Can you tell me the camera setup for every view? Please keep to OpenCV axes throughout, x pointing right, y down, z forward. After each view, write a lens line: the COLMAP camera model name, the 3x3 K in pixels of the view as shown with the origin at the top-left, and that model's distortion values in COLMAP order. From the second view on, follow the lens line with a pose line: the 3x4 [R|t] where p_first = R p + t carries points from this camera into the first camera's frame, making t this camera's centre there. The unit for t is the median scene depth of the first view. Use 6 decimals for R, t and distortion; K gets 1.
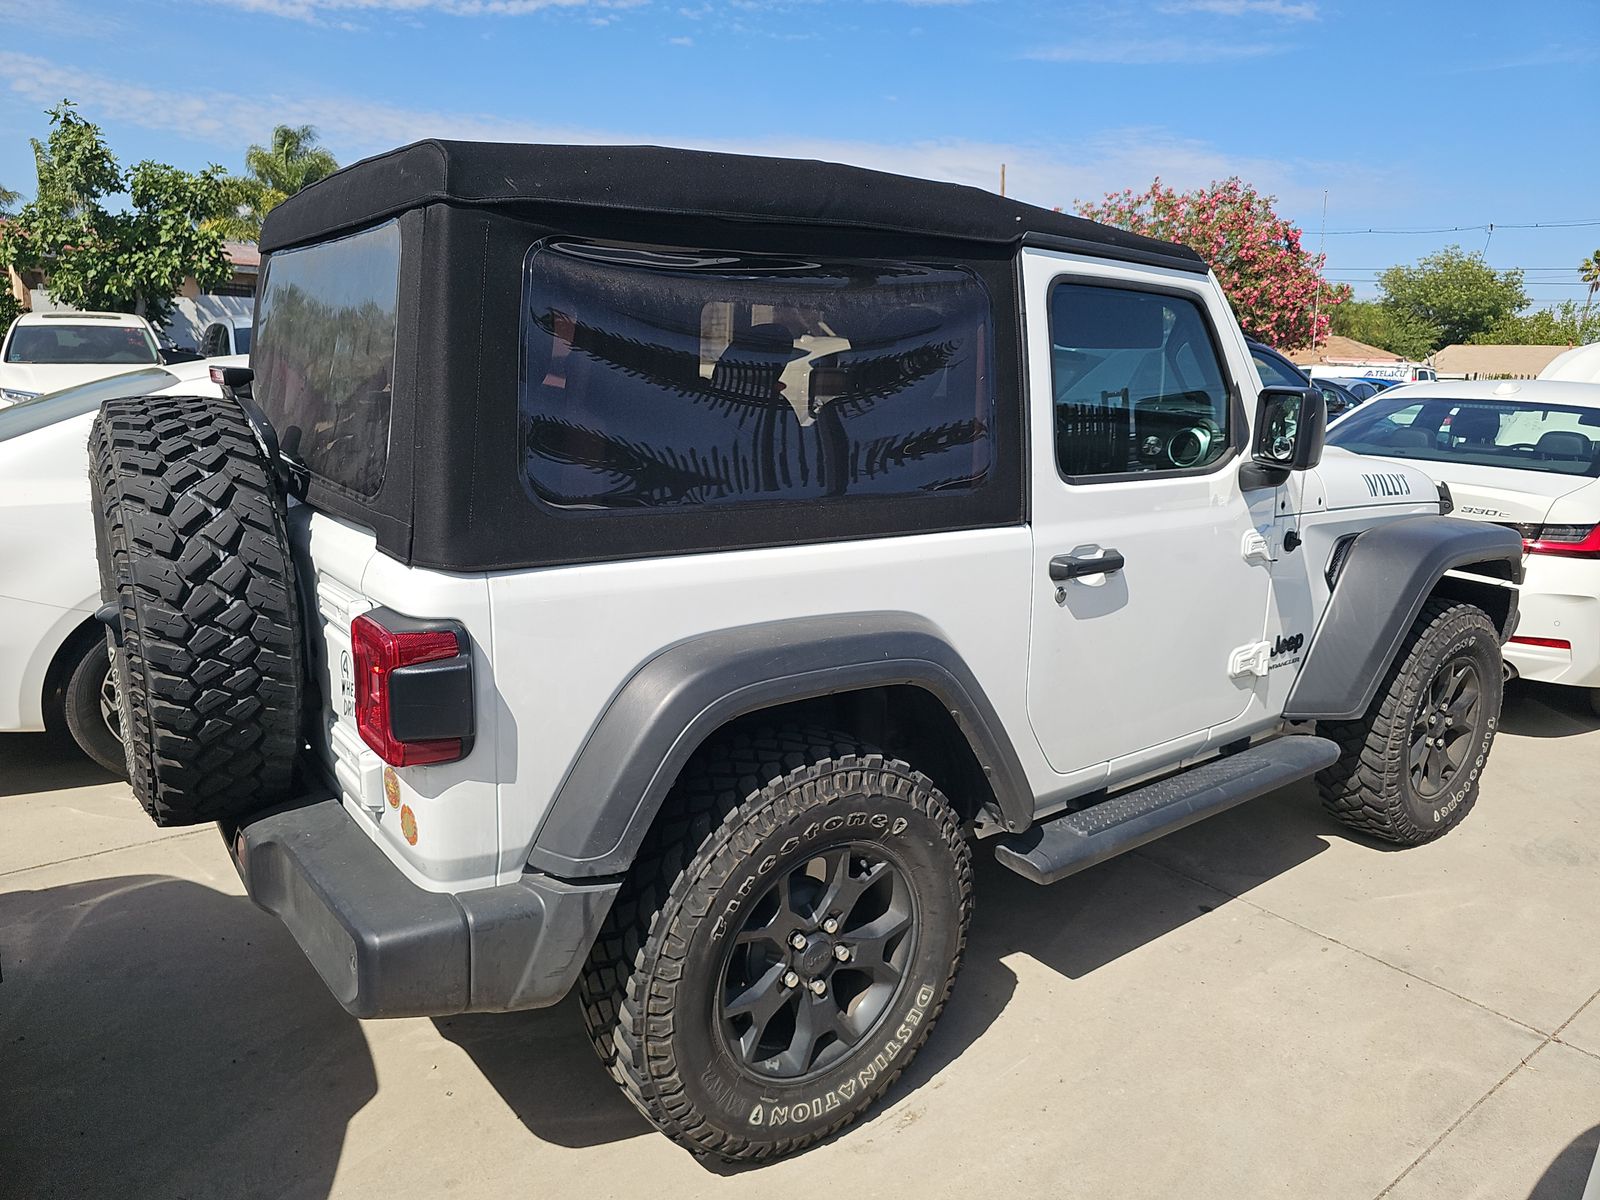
lens RADIAL K [[1097.6, 0, 786.9], [0, 1097.6, 591.6], [0, 0, 1]] dist [0.030067, -0.032589]
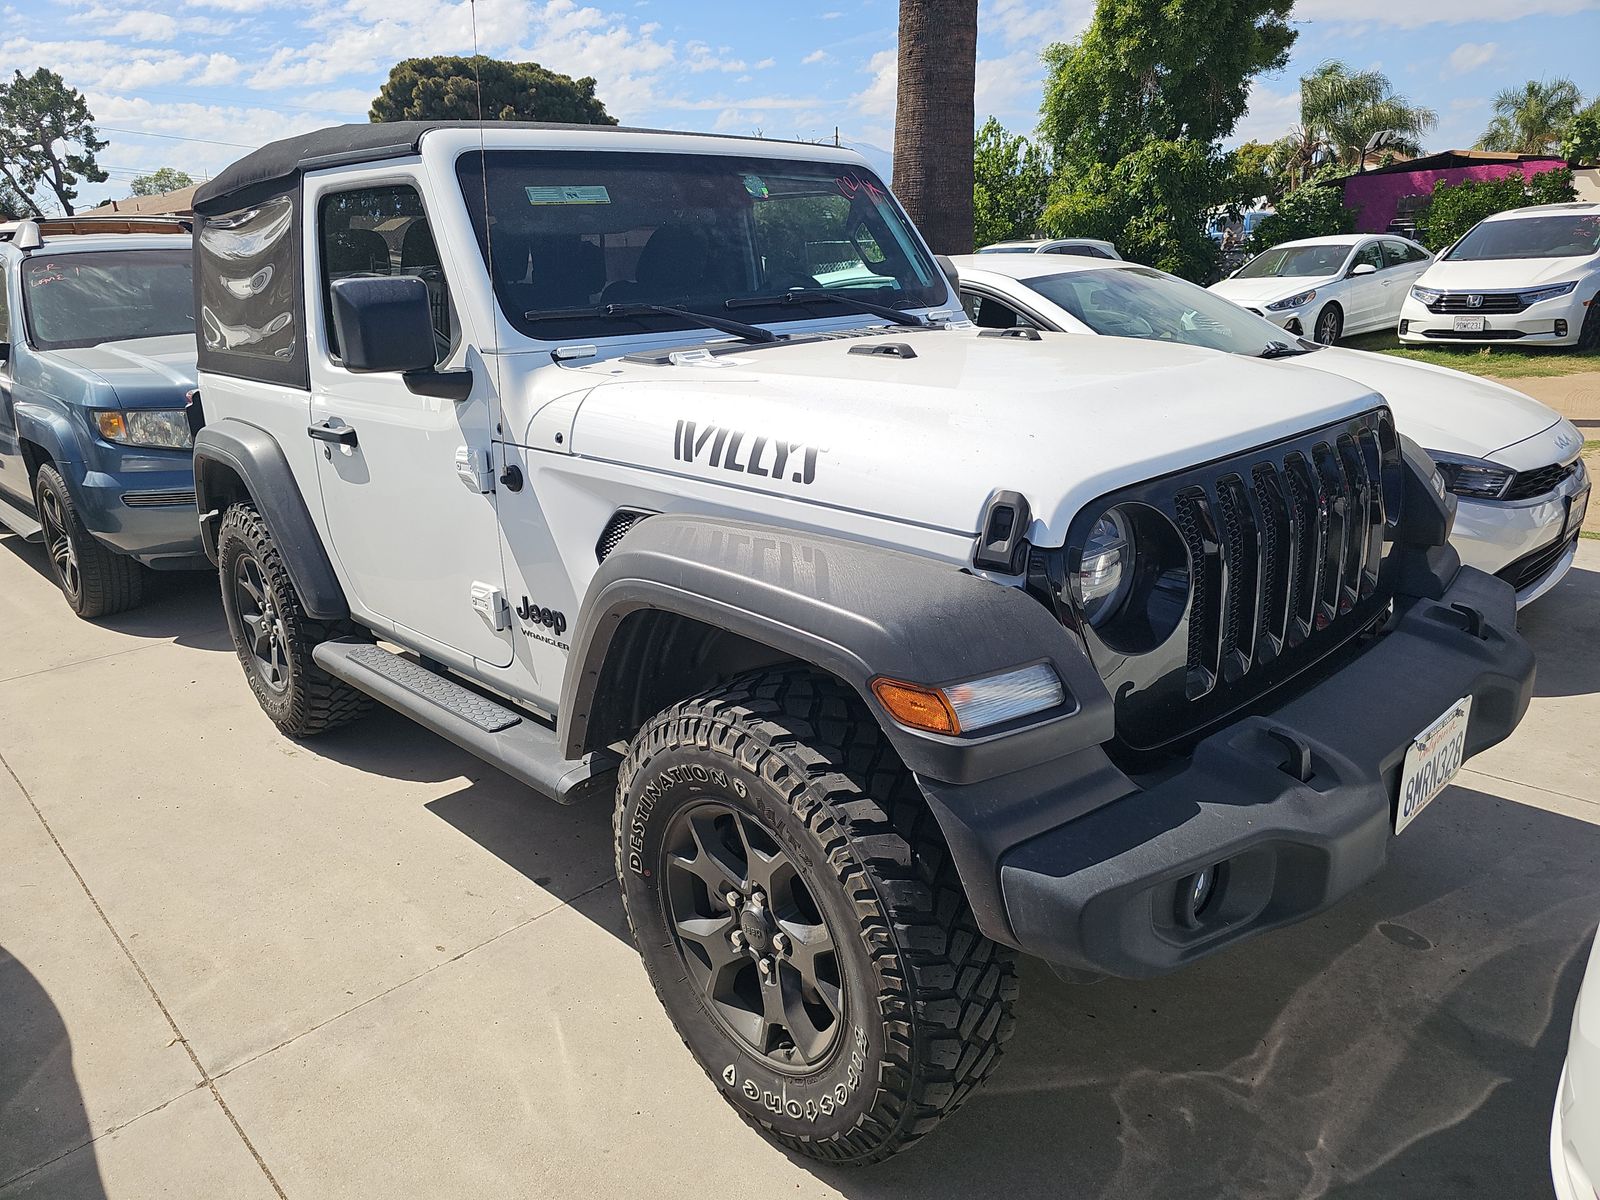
lens RADIAL K [[1085.0, 0, 800.0], [0, 1085.0, 600.0], [0, 0, 1]] dist [0.051393, -0.064047]
pose [[0.111632, 0.267244, -0.957141, 1.250178], [-0.167724, 0.954411, 0.246919, -0.189428], [0.979493, 0.132971, 0.151366, 1.101840]]
